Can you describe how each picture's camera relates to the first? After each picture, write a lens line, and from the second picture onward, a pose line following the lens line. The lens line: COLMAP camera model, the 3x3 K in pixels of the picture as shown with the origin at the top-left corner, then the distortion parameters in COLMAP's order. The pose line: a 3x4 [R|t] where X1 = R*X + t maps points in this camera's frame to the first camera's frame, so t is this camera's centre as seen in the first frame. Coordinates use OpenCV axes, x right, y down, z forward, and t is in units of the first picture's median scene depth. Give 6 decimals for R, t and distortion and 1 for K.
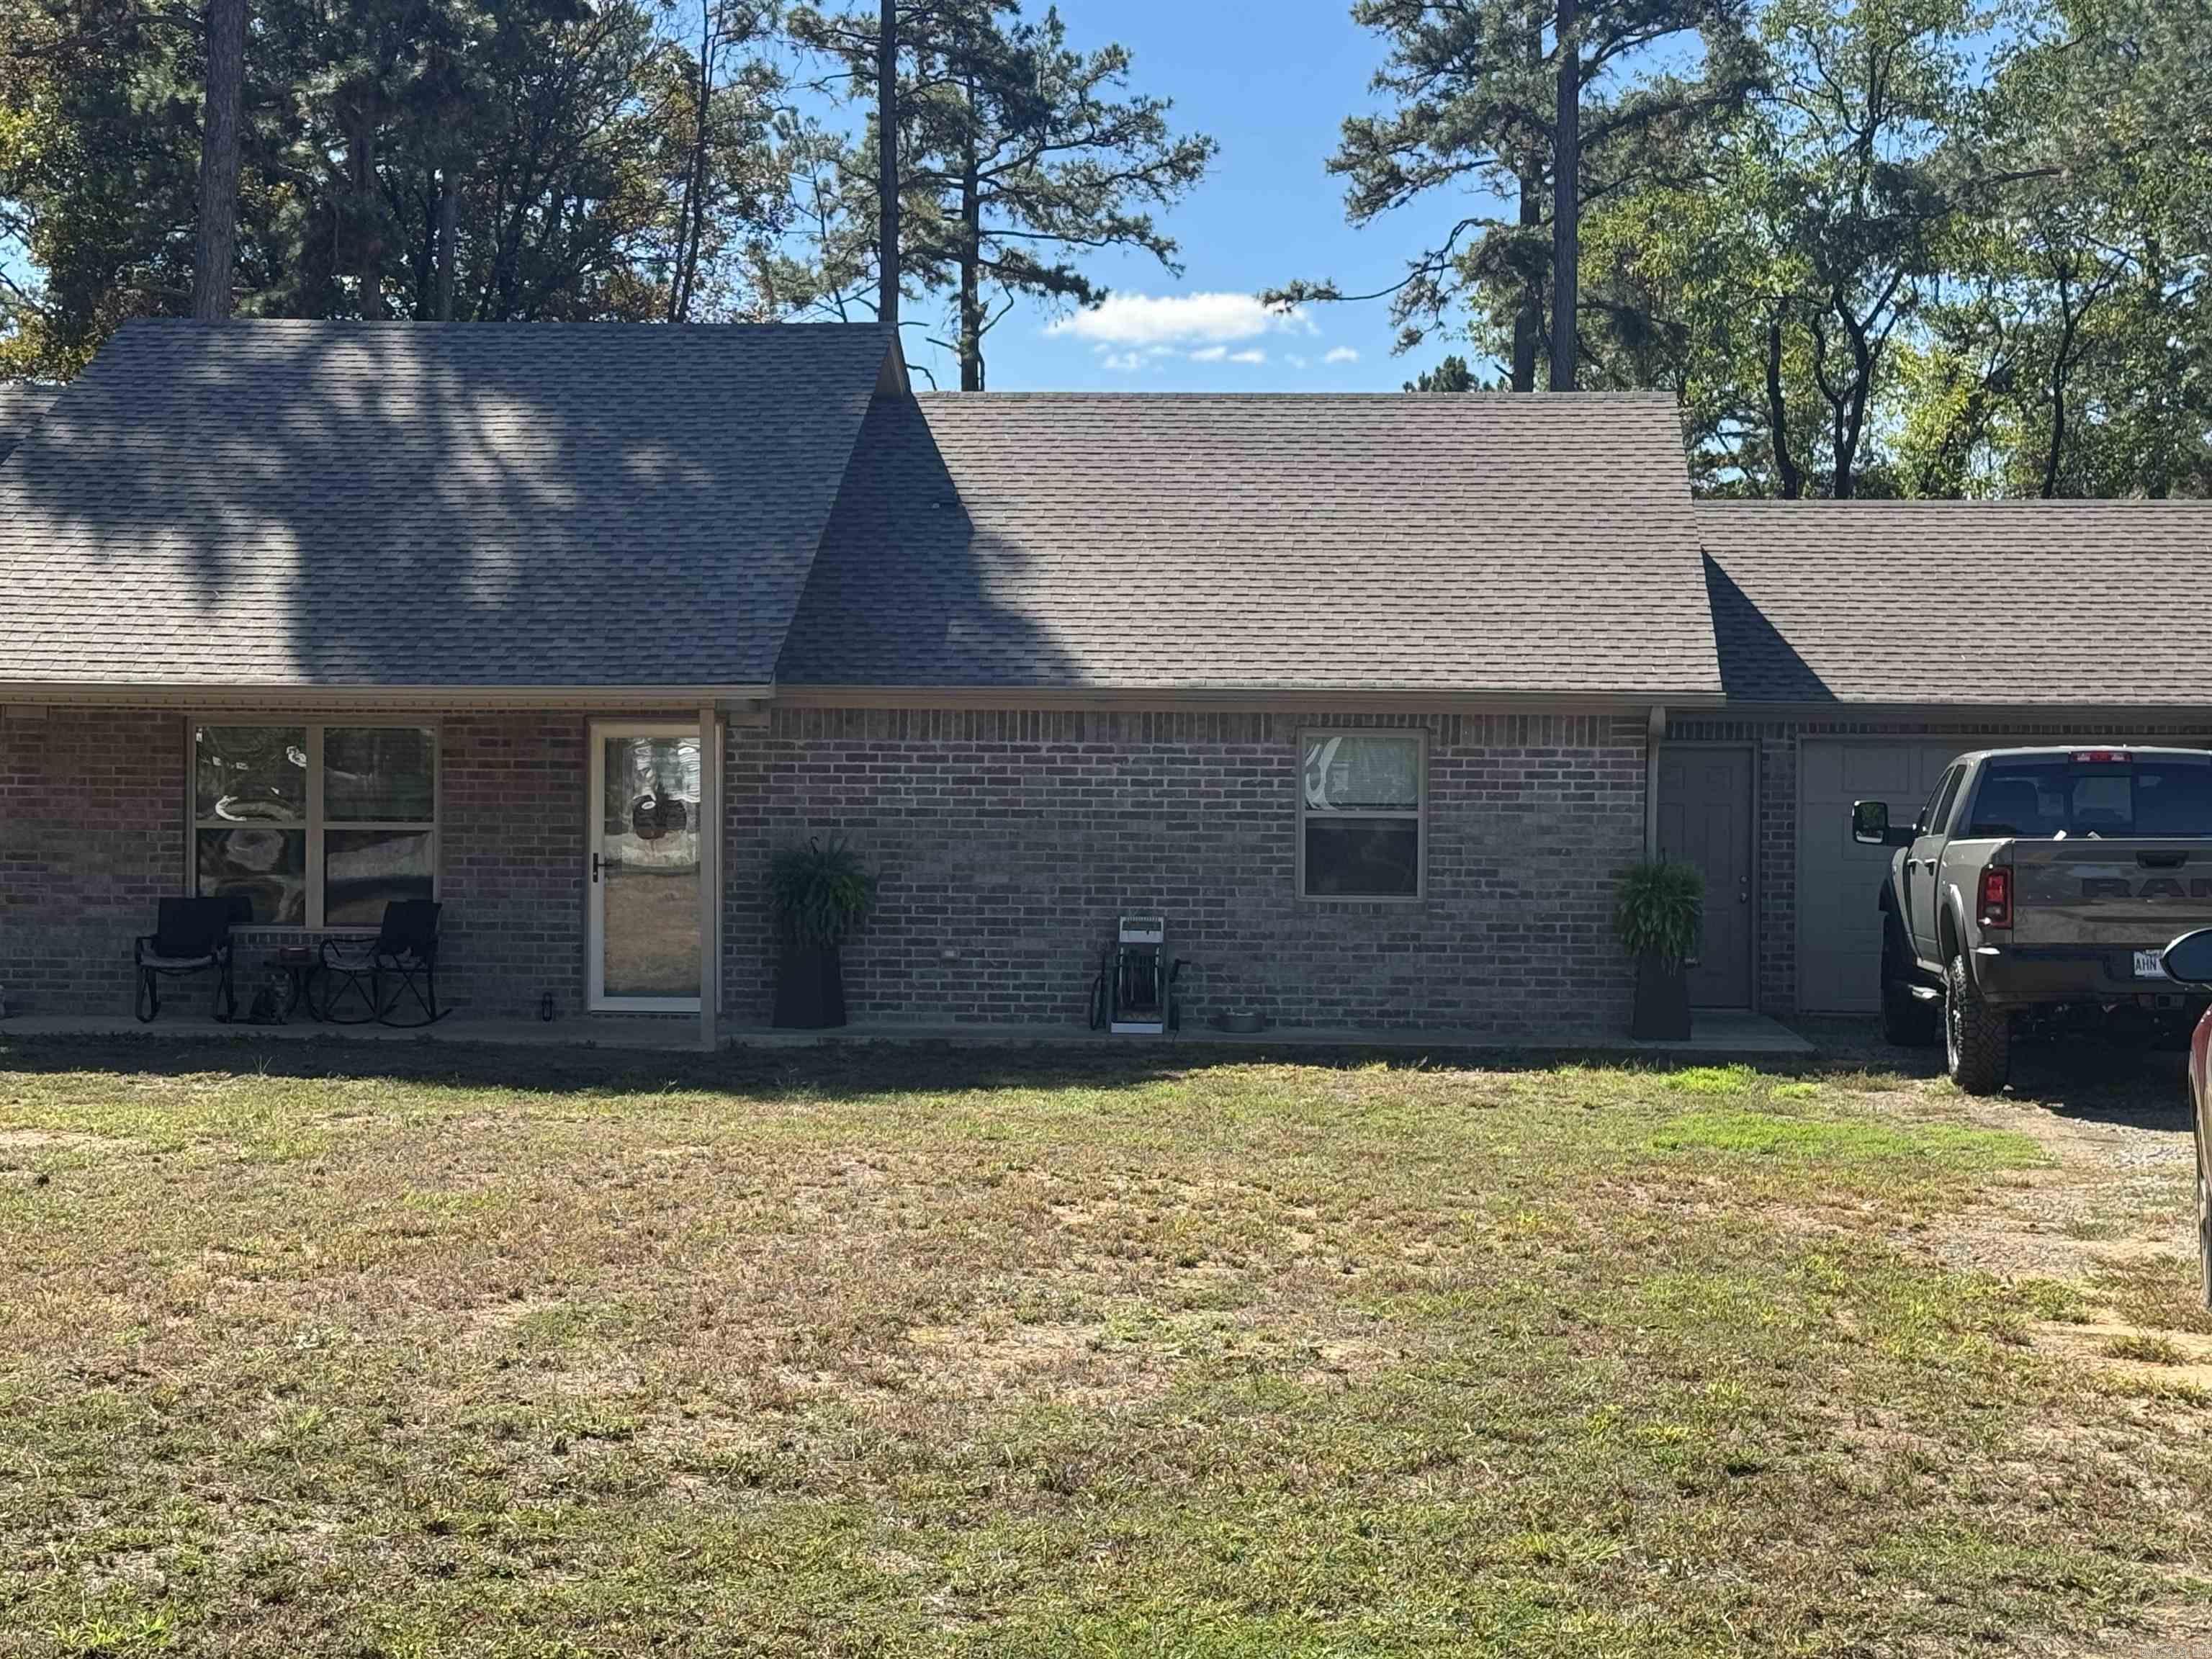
lens RADIAL K [[3903.0, 0, 1099.0], [0, 3903.0, 825.9], [0, 0, 1]] dist [0.167524, 0.000000]
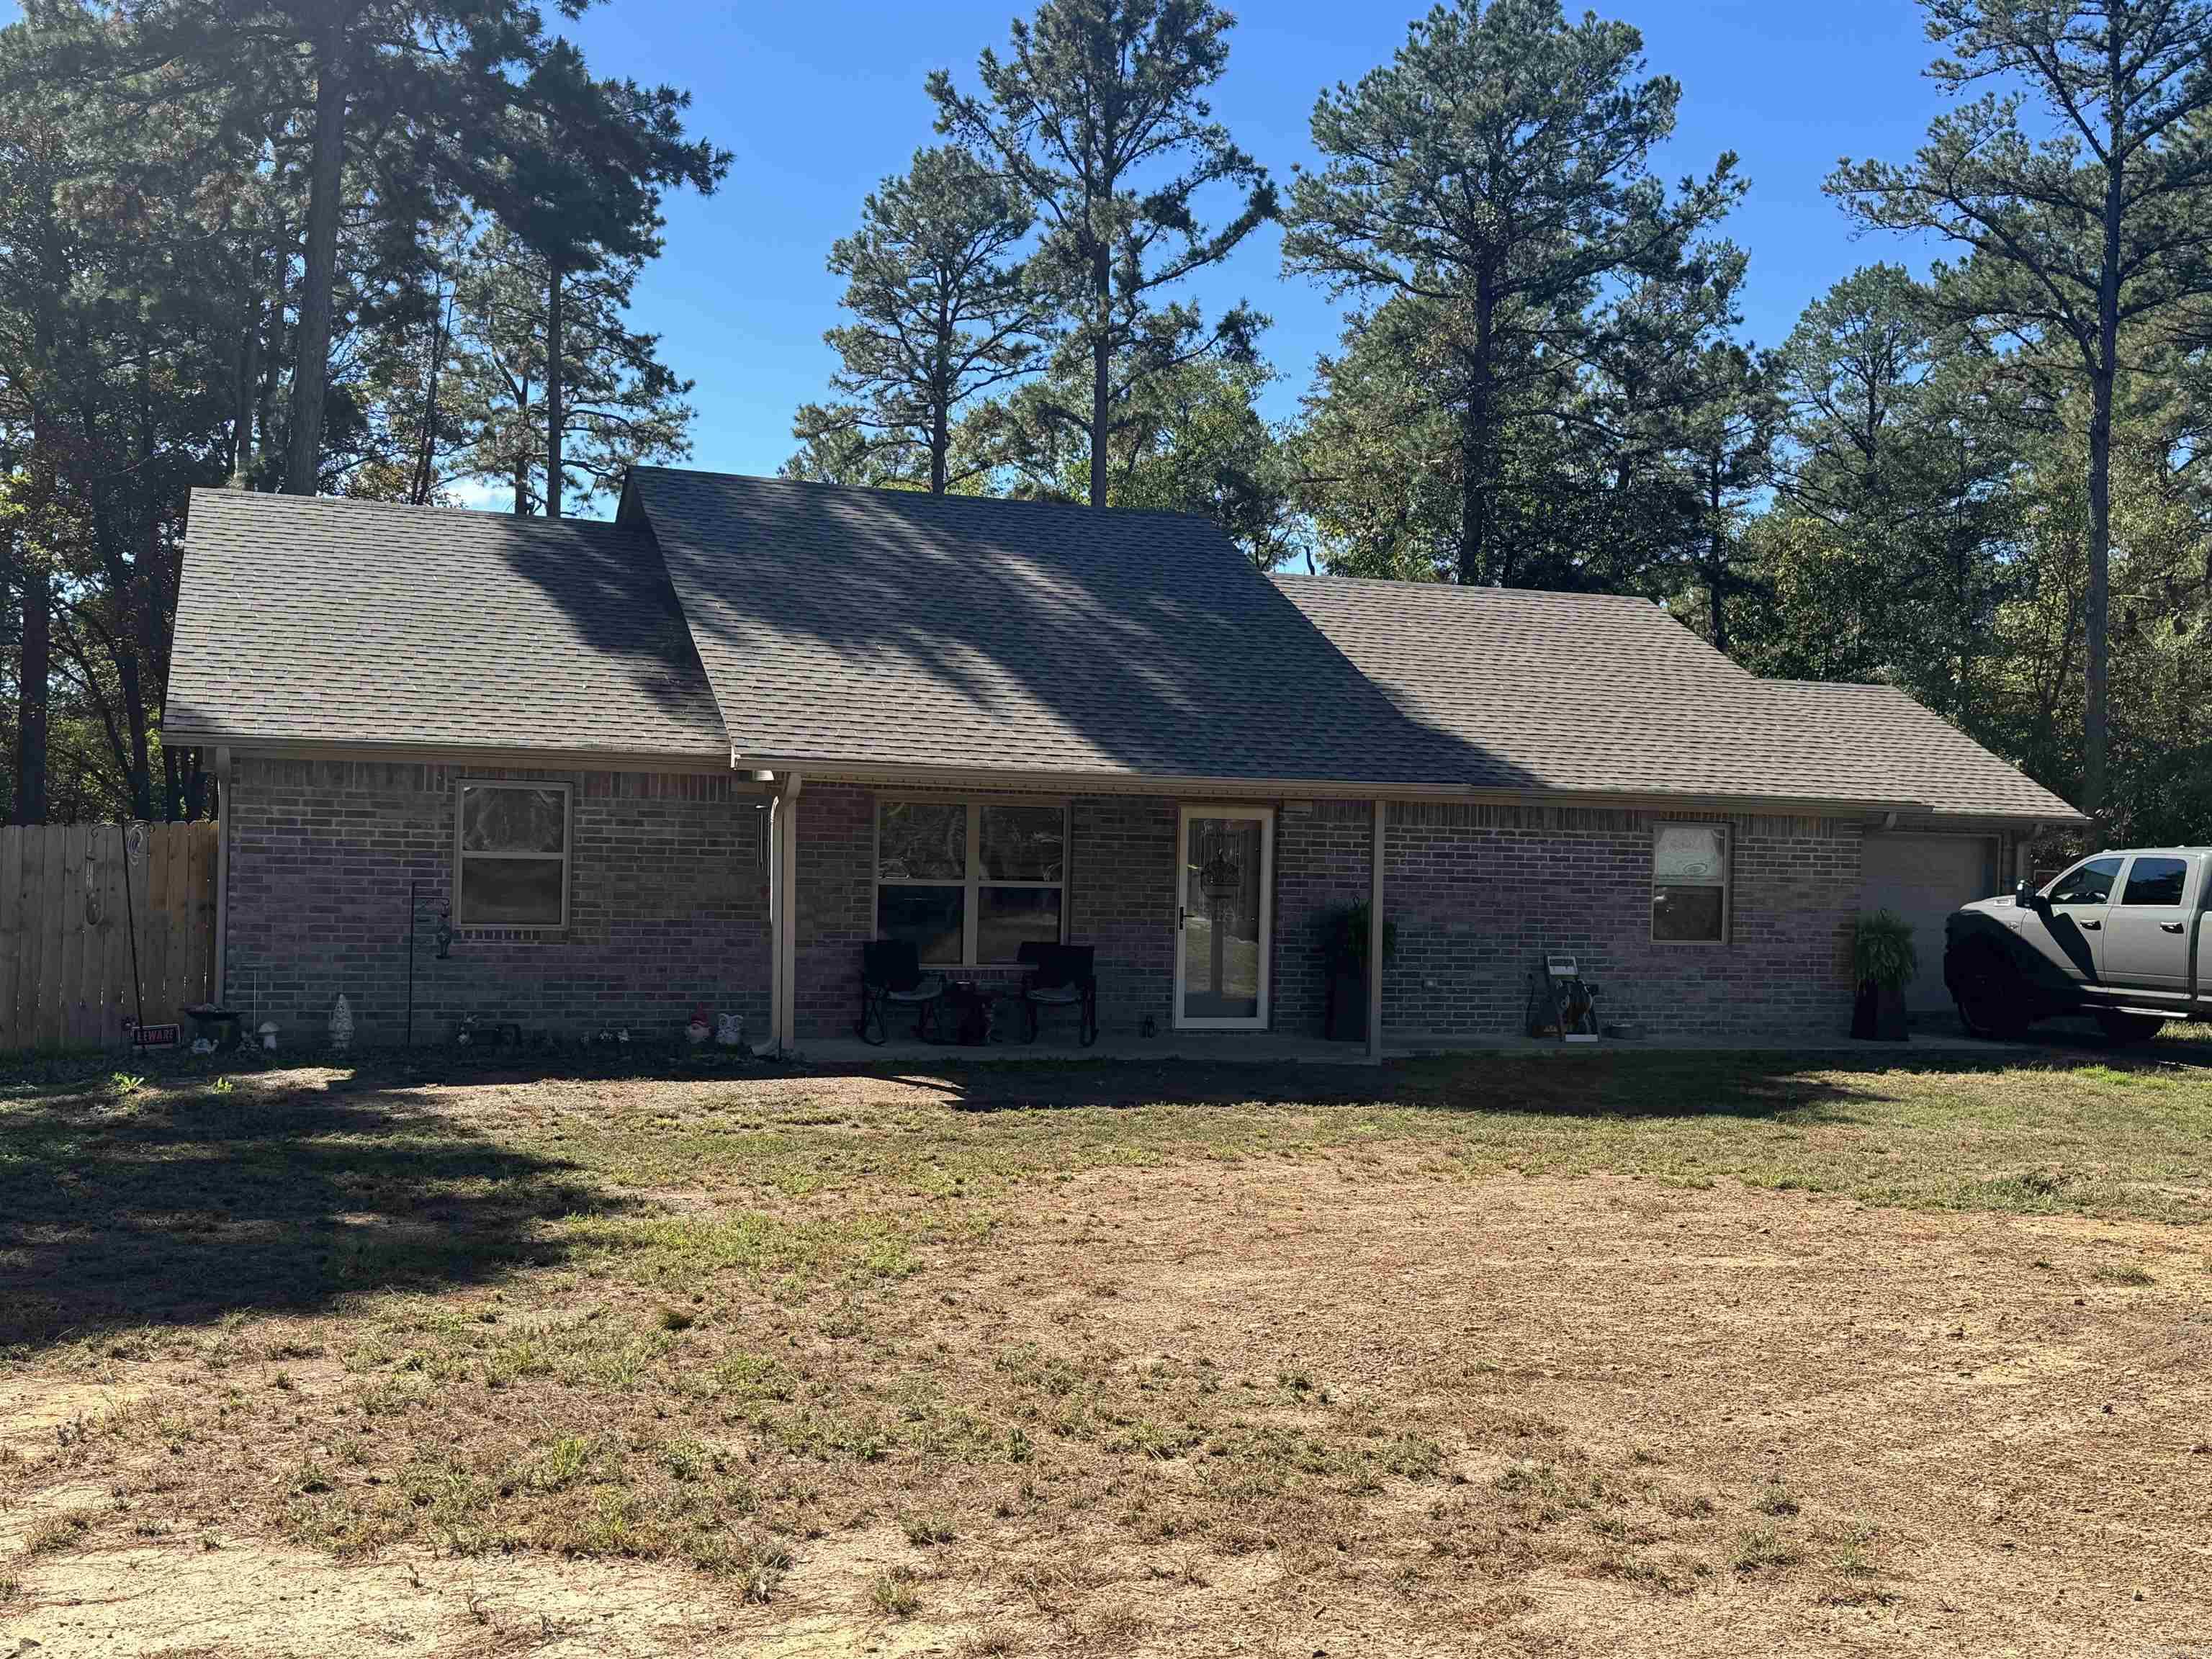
lens RADIAL K [[2304.9, 0, 1111.8], [0, 2304.9, 843.2], [0, 0, 1]] dist [0.072465, 0.000000]
pose [[0.902281, 0.016118, 0.430847, -0.482149], [-0.012852, 0.999862, -0.010492, -0.005907], [-0.430957, 0.003930, 0.902364, 0.328563]]
